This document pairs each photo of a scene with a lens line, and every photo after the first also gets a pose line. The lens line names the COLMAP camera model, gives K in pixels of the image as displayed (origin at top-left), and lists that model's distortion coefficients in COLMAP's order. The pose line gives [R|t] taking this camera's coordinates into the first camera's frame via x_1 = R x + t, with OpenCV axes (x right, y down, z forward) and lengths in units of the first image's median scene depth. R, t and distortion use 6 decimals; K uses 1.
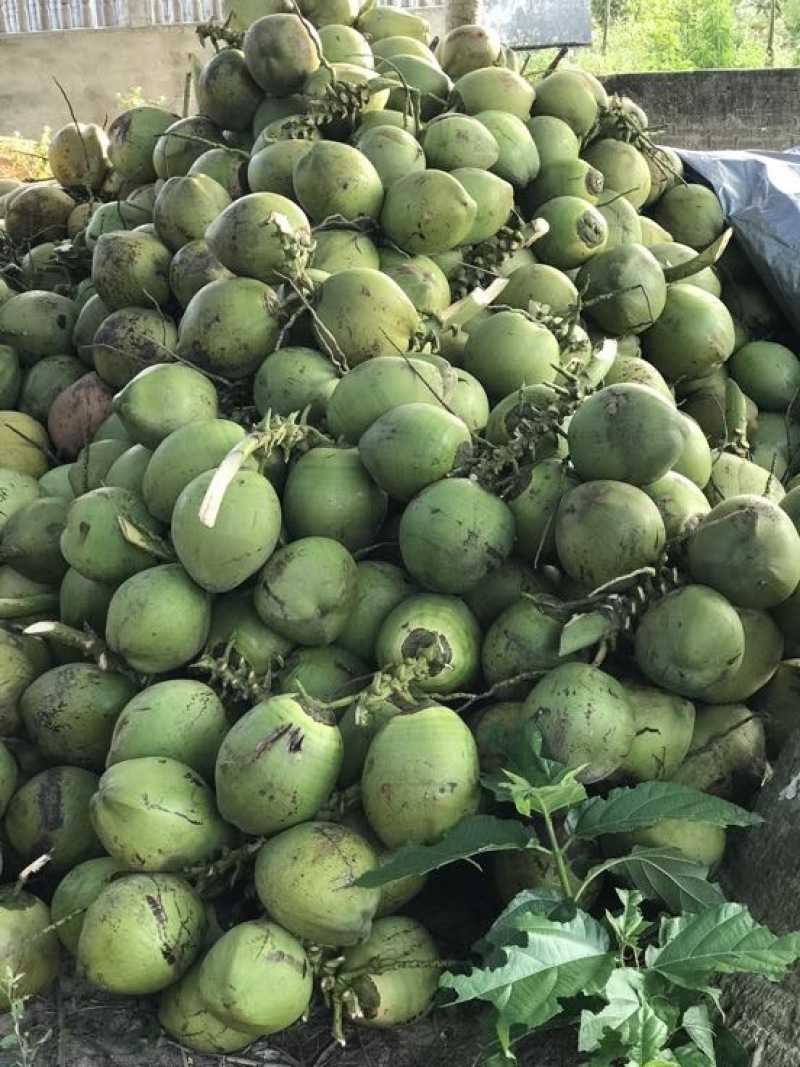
lens RADIAL K [[1764.2, 0, 400.0], [0, 1764.2, 533.5], [0, 0, 1]] dist [-0.040503, 0.621543]
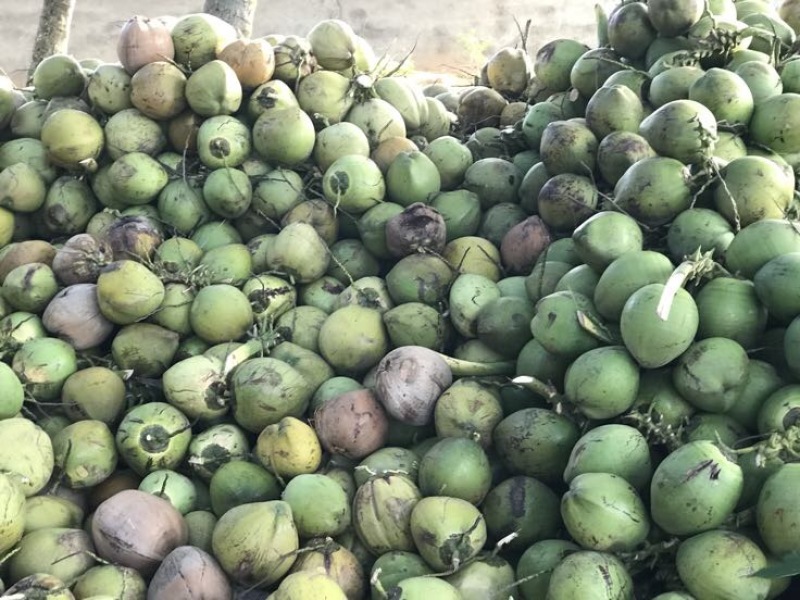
lens RADIAL K [[1319.1, 0, 373.9], [0, 1319.1, 303.1], [0, 0, 1]] dist [0.002903, 0.295230]
pose [[0.980300, 0.098256, -0.171341, -0.143509], [-0.106111, 0.993655, -0.037281, 0.044361], [0.166591, 0.054728, 0.984506, -0.111463]]
